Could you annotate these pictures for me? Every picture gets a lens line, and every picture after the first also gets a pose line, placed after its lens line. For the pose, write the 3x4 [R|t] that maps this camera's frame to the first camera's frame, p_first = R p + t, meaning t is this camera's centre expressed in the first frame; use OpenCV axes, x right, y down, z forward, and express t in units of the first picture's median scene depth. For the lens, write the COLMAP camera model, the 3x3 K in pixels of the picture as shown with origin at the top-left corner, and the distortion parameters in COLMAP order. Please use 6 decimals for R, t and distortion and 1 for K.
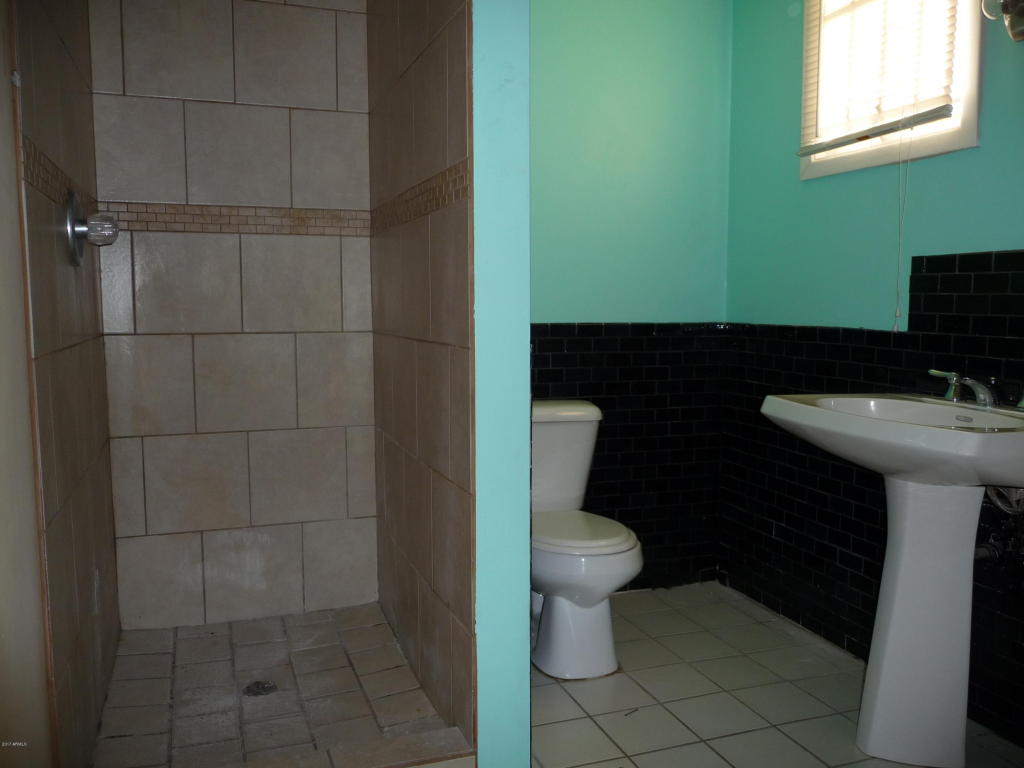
lens RADIAL K [[838.1, 0, 509.8], [0, 838.1, 383.9], [0, 0, 1]] dist [-0.051519, 0.058300]
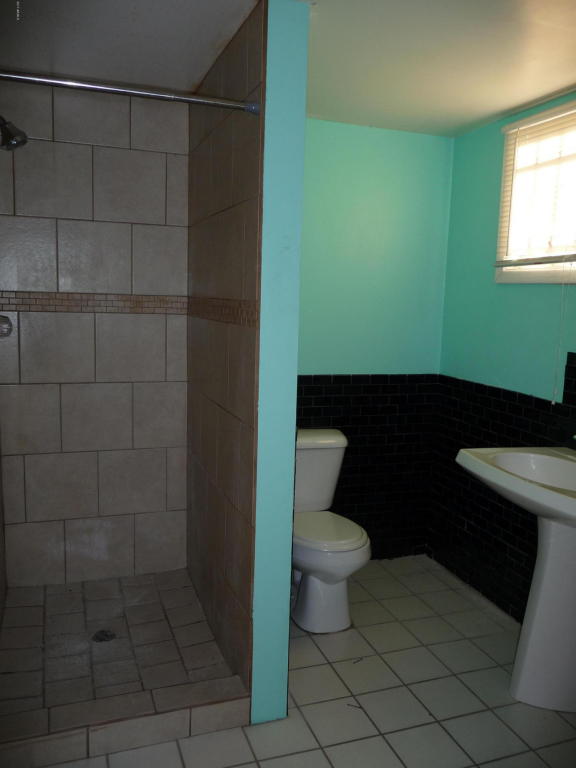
lens RADIAL K [[628.6, 0, 288.0], [0, 628.6, 384.0], [0, 0, 1]] dist [-0.051519, 0.058300]
pose [[0.999490, 0.031836, 0.002528, 0.004057], [-0.031915, 0.998561, 0.043103, -0.116073], [-0.001152, -0.043162, 0.999067, -0.062751]]
